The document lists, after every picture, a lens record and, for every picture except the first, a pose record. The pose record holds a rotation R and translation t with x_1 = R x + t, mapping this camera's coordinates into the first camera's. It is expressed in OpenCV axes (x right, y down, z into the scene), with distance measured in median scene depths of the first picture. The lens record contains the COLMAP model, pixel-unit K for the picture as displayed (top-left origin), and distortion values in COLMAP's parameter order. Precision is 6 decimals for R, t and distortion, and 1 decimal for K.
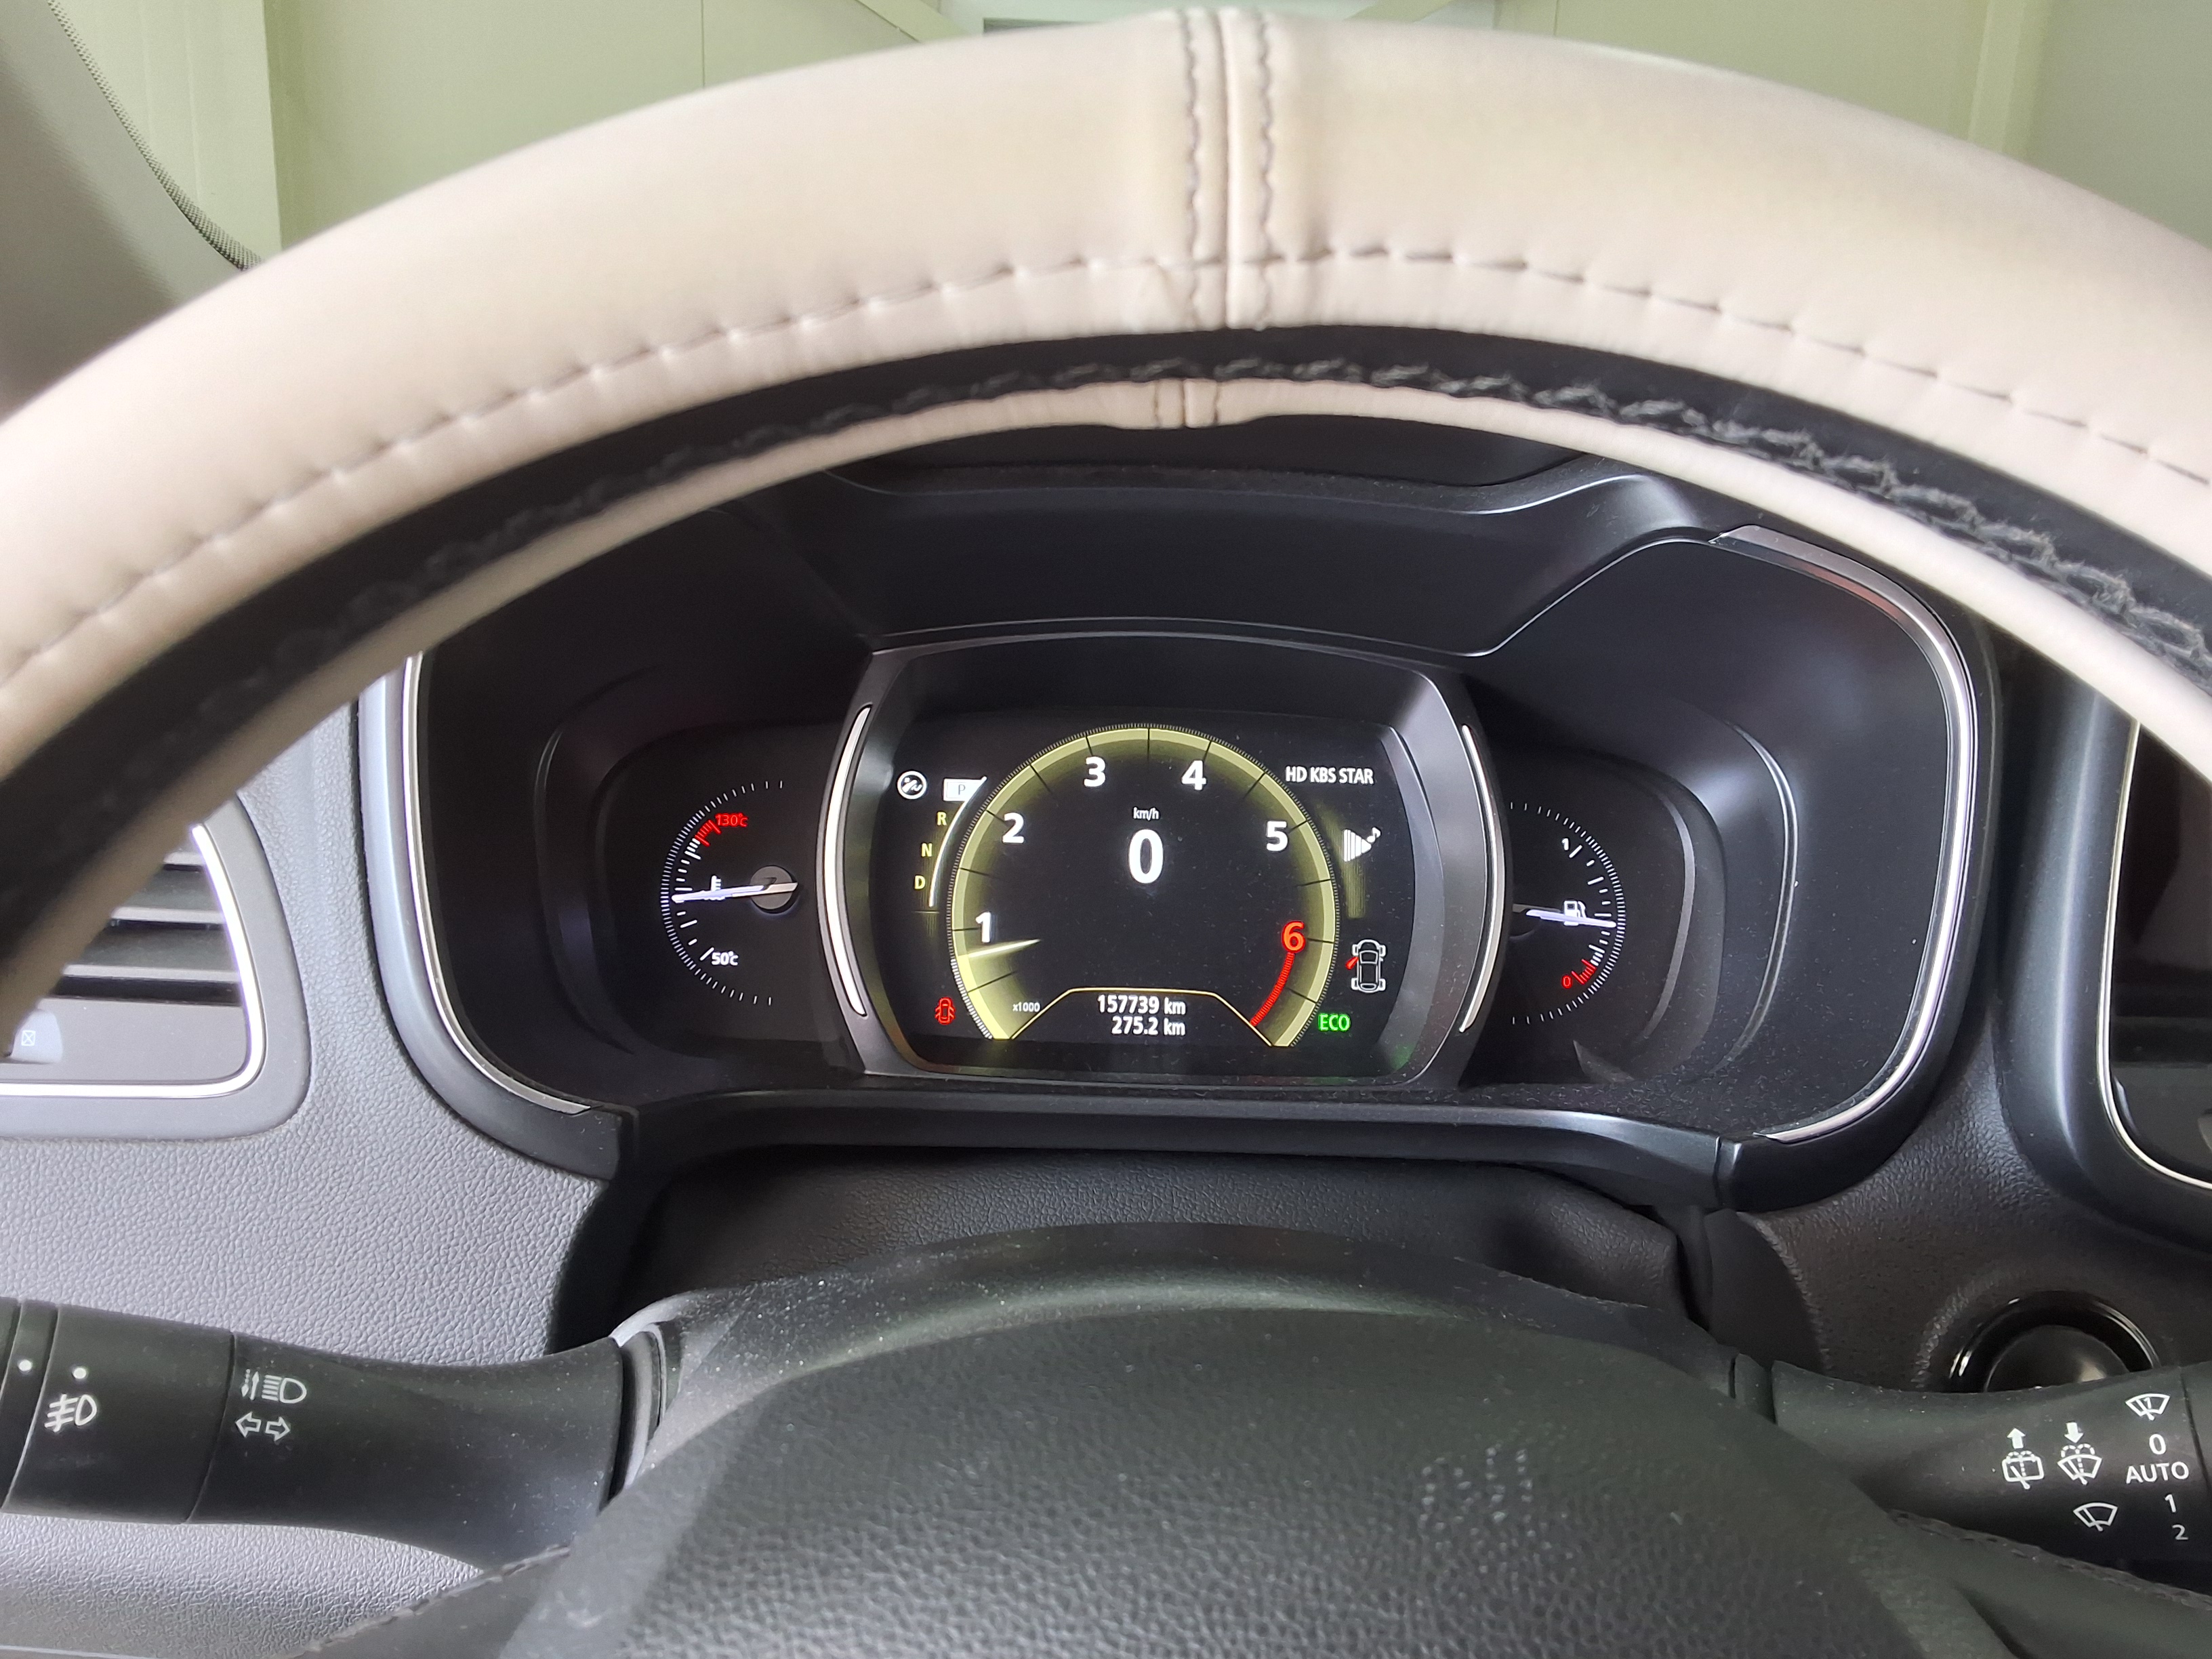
lens RADIAL K [[1739.2, 0, 1092.2], [0, 1739.2, 837.4], [0, 0, 1]] dist [0.105553, -0.170765]
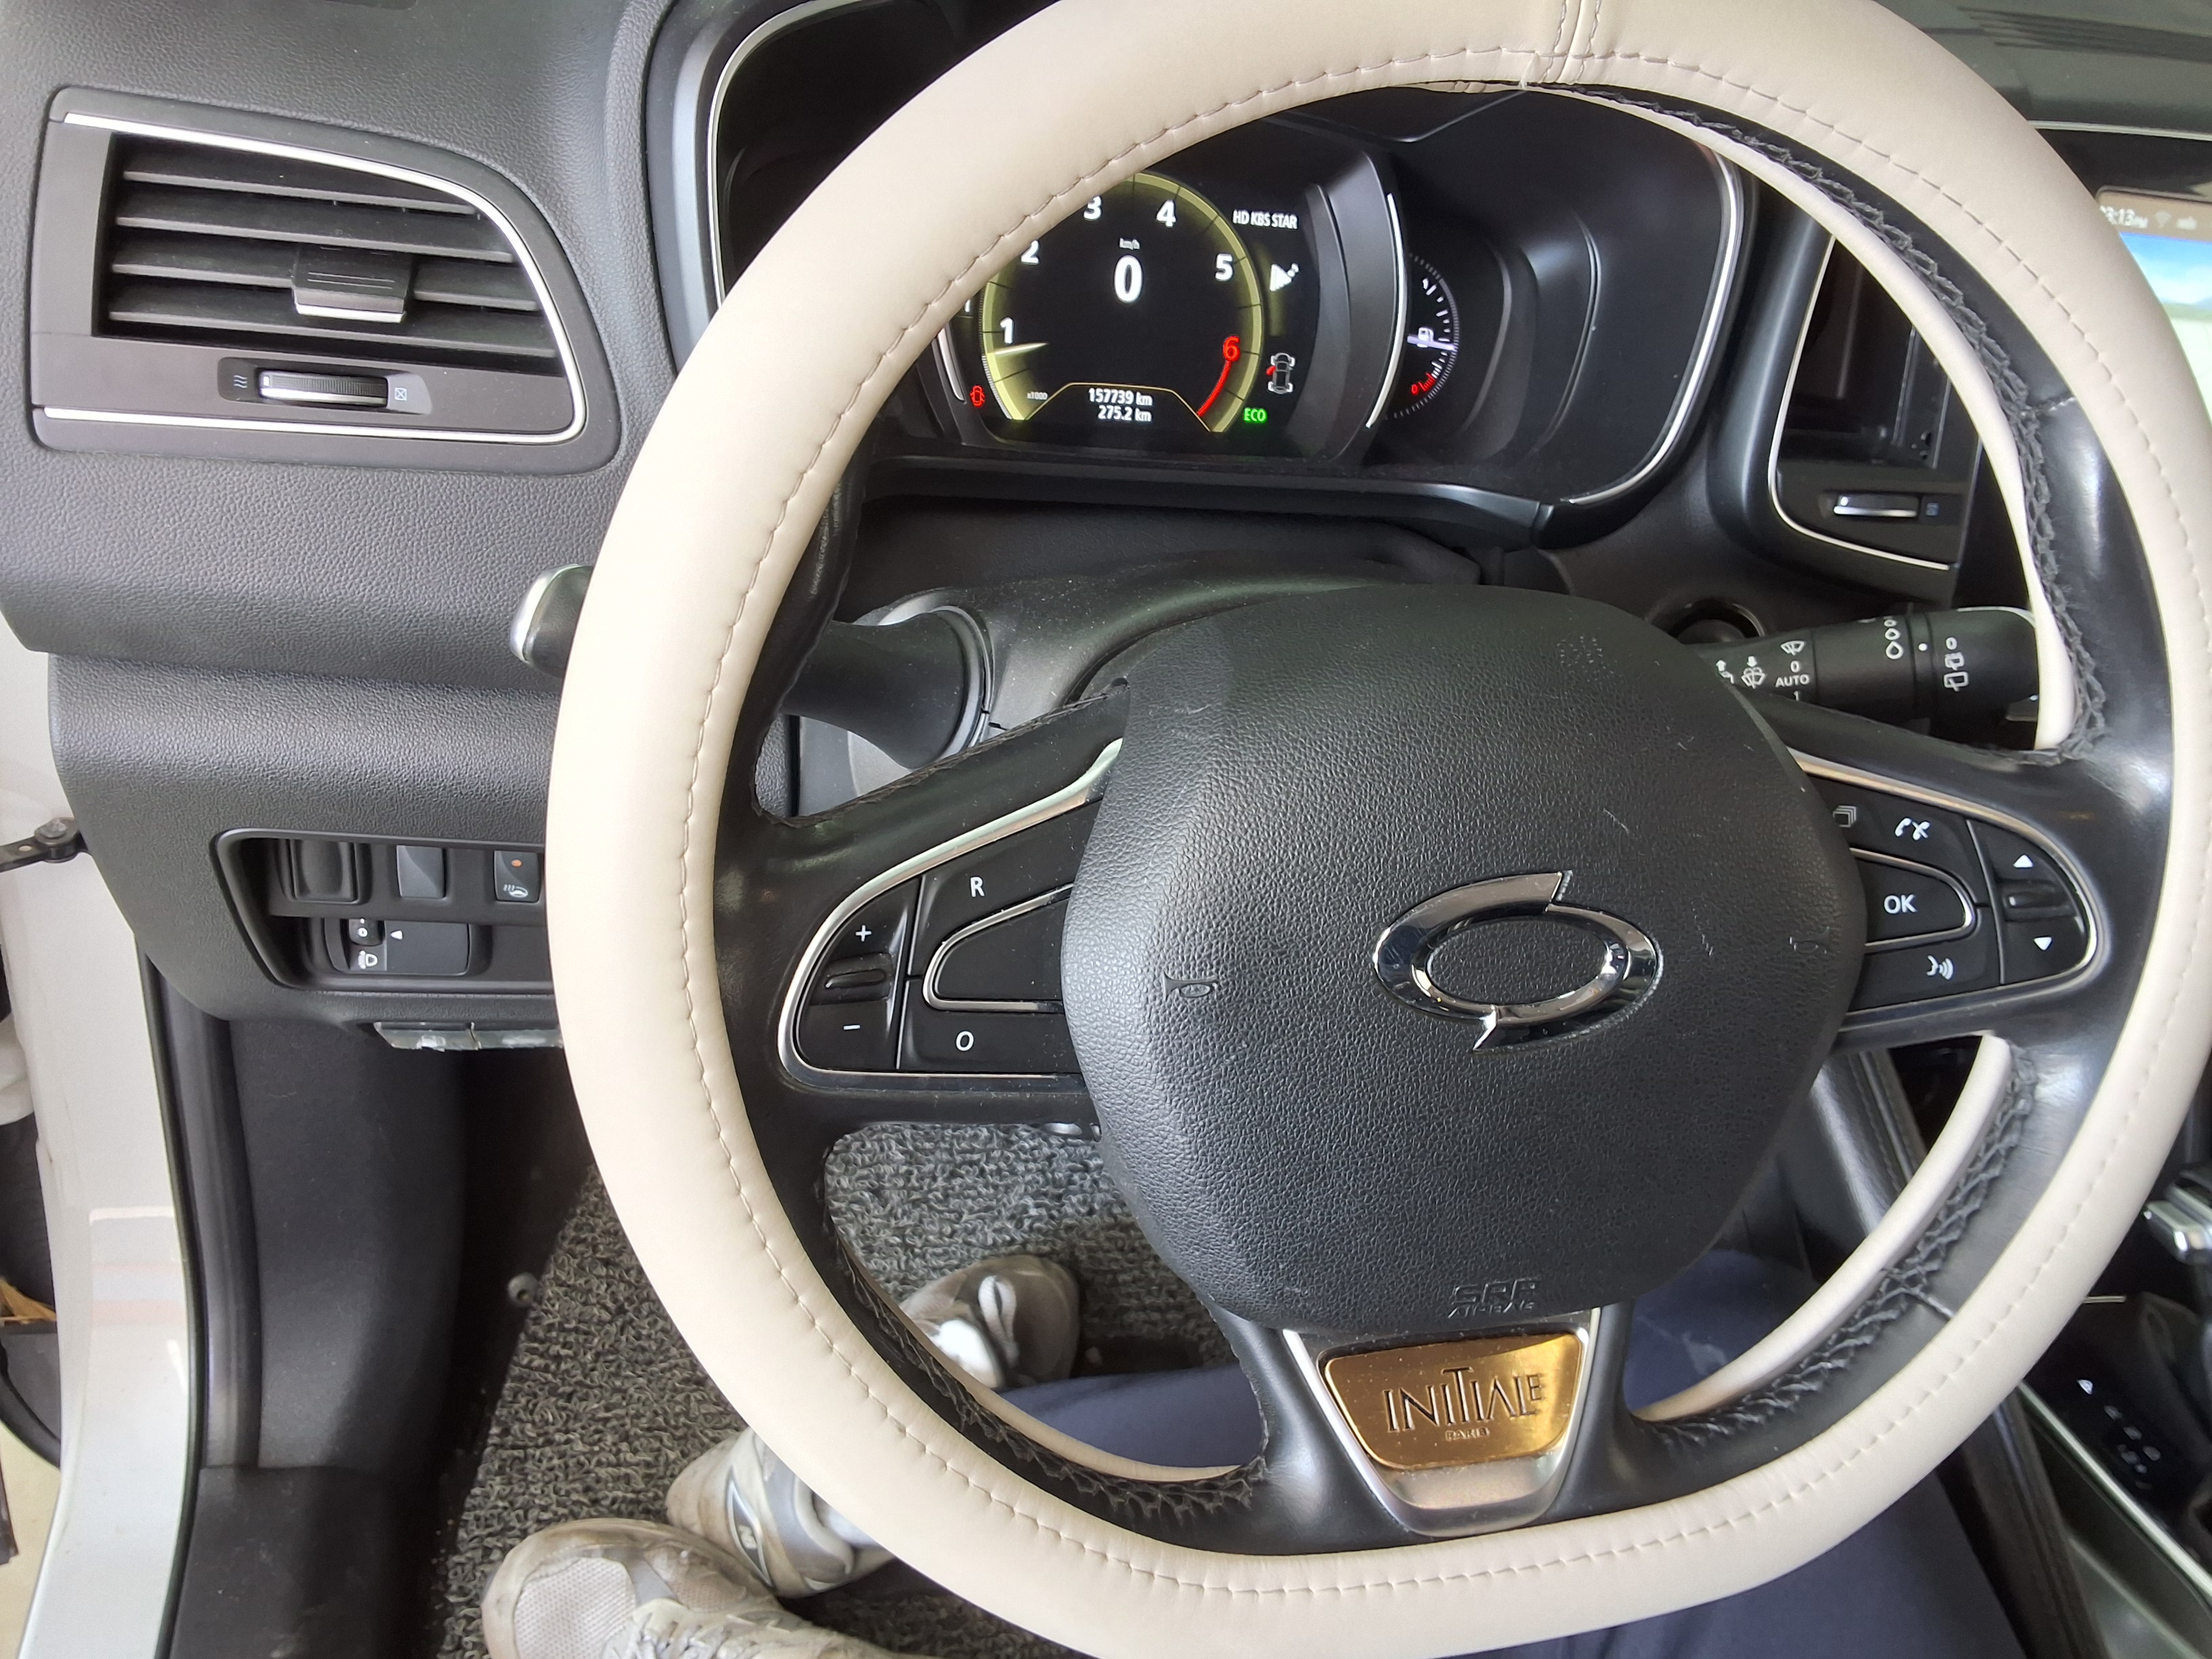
lens RADIAL K [[1771.3, 0, 1080.0], [0, 1771.3, 835.6], [0, 0, 1]] dist [0.122337, -0.186080]
pose [[0.972928, -0.019258, 0.230307, -0.324459], [-0.062522, 0.937431, 0.342511, -0.055893], [-0.222493, -0.347637, 0.910849, -0.360944]]
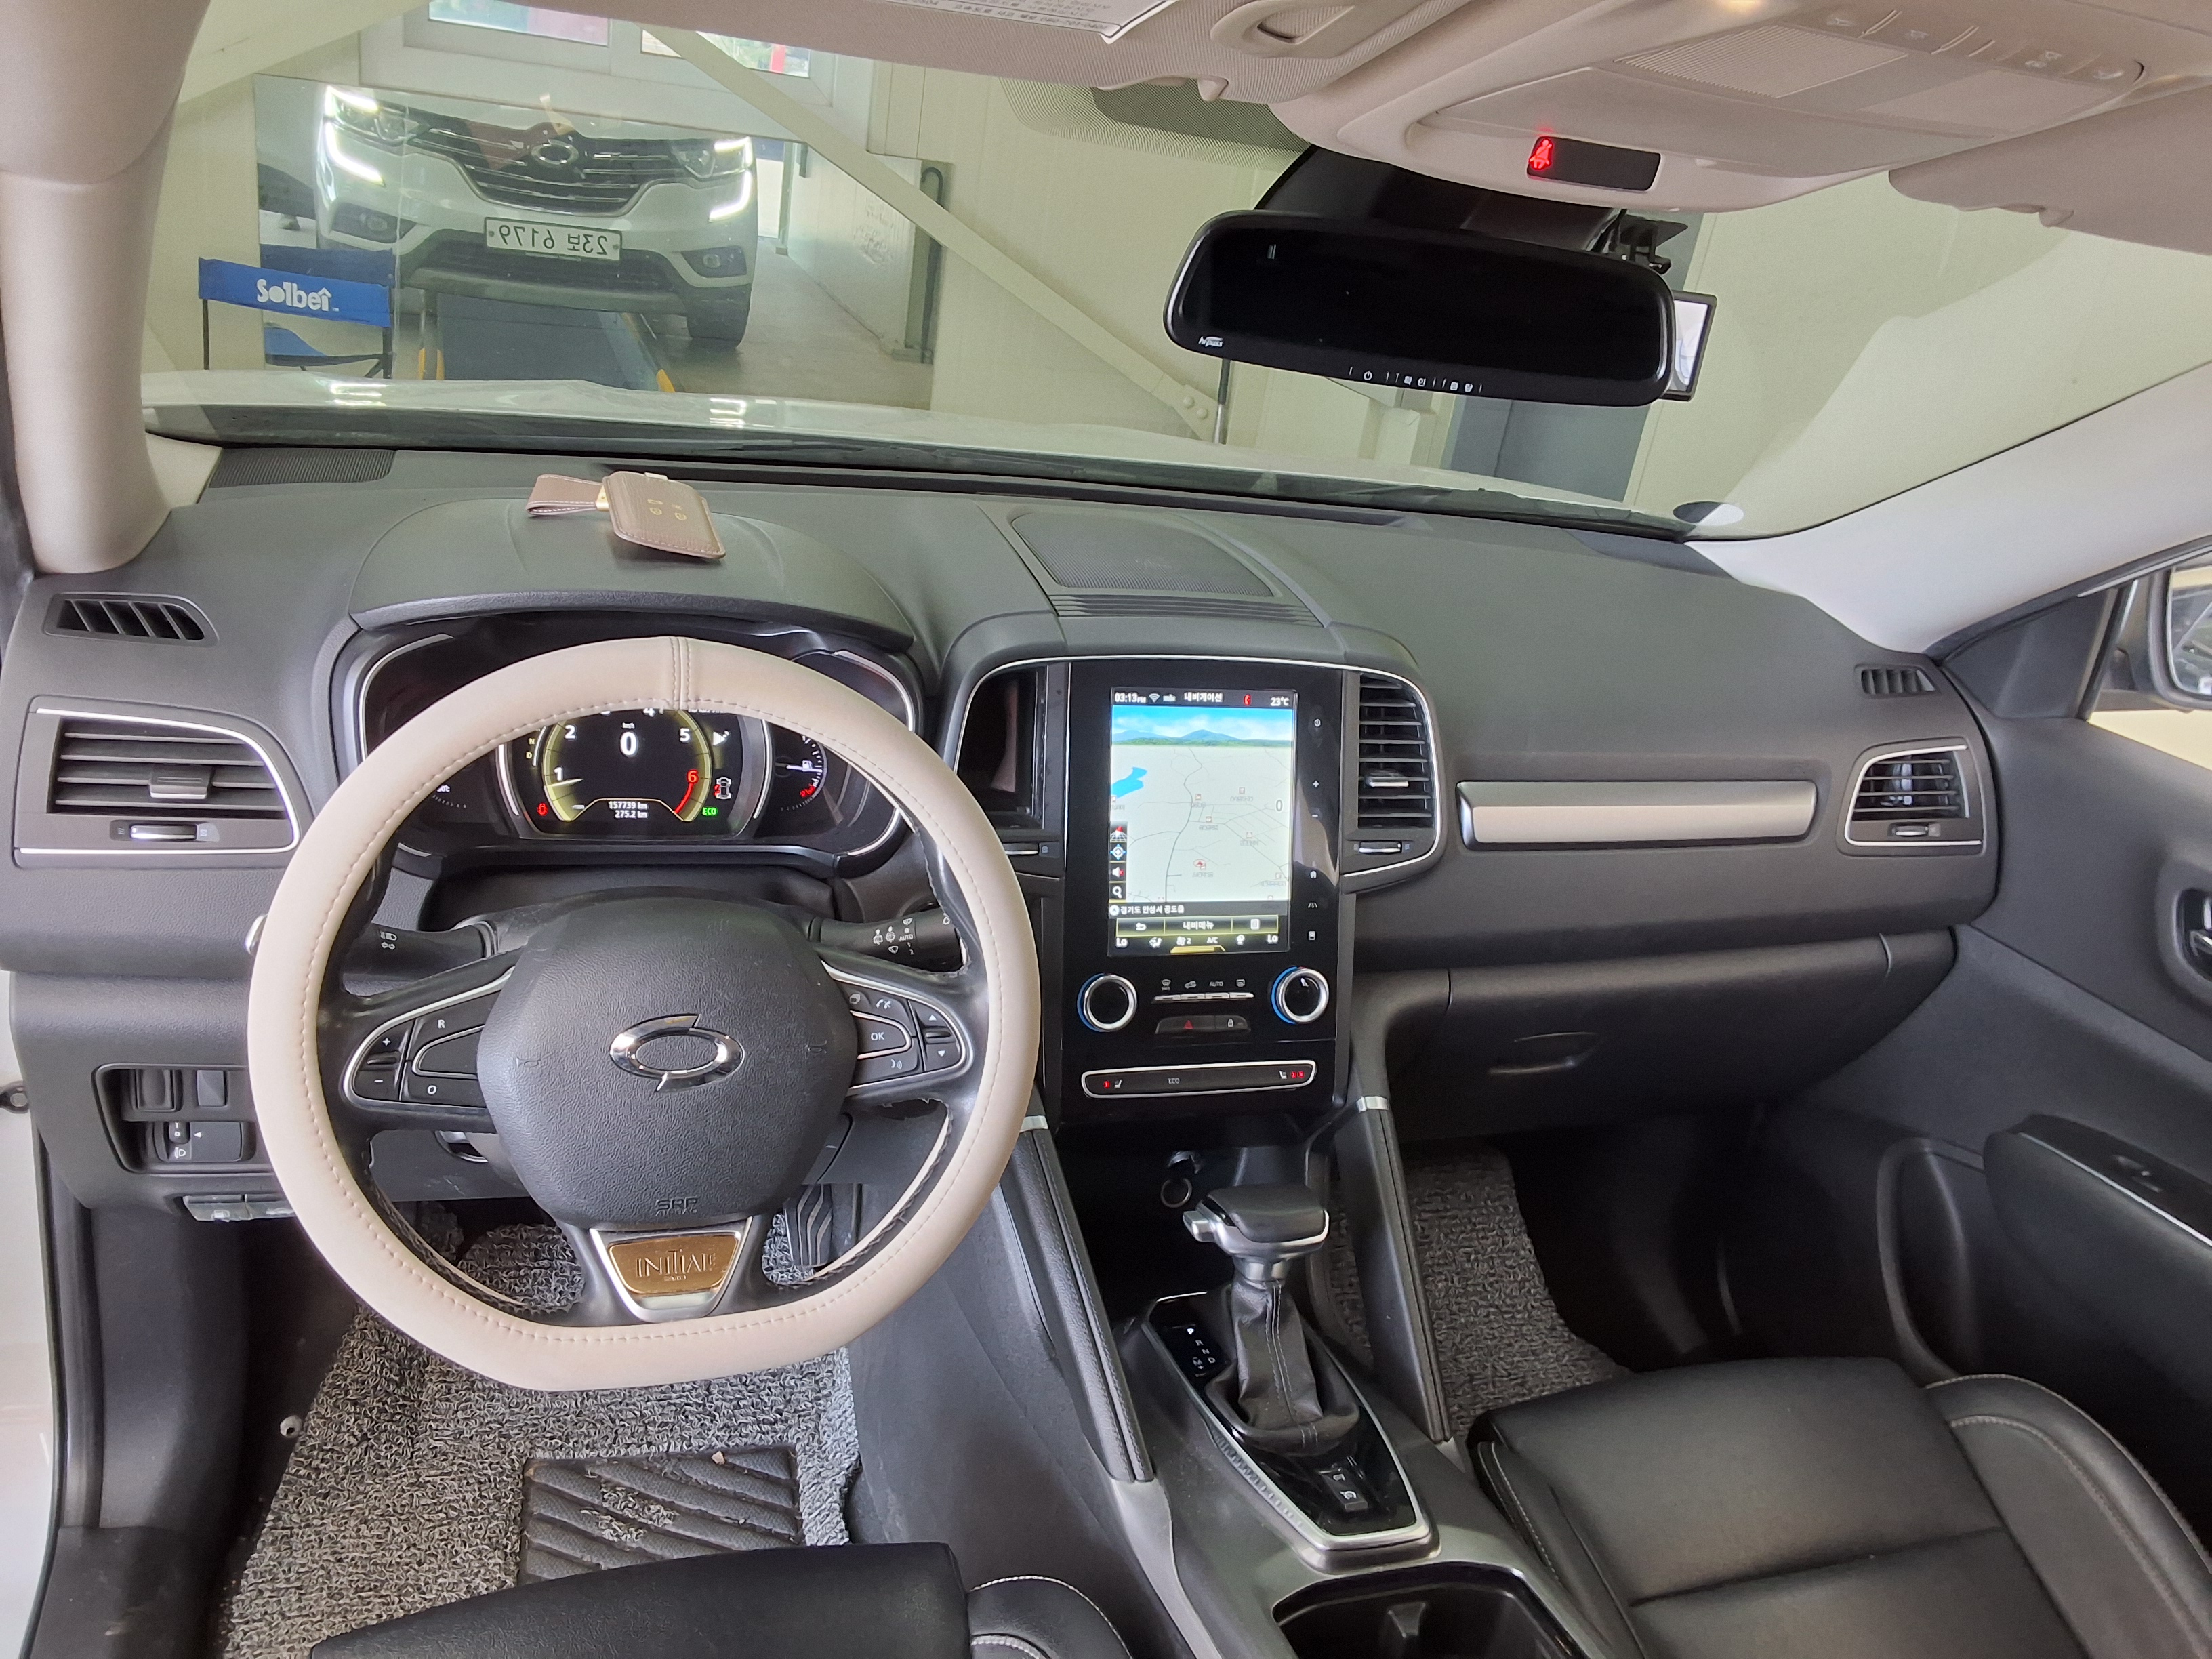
lens RADIAL K [[1739.2, 0, 1092.2], [0, 1739.2, 837.4], [0, 0, 1]] dist [0.105553, -0.170765]
pose [[0.950059, -0.020301, 0.311411, -0.117754], [-0.031986, 0.986292, 0.161878, -0.275387], [-0.310428, -0.163754, 0.936386, -1.490660]]
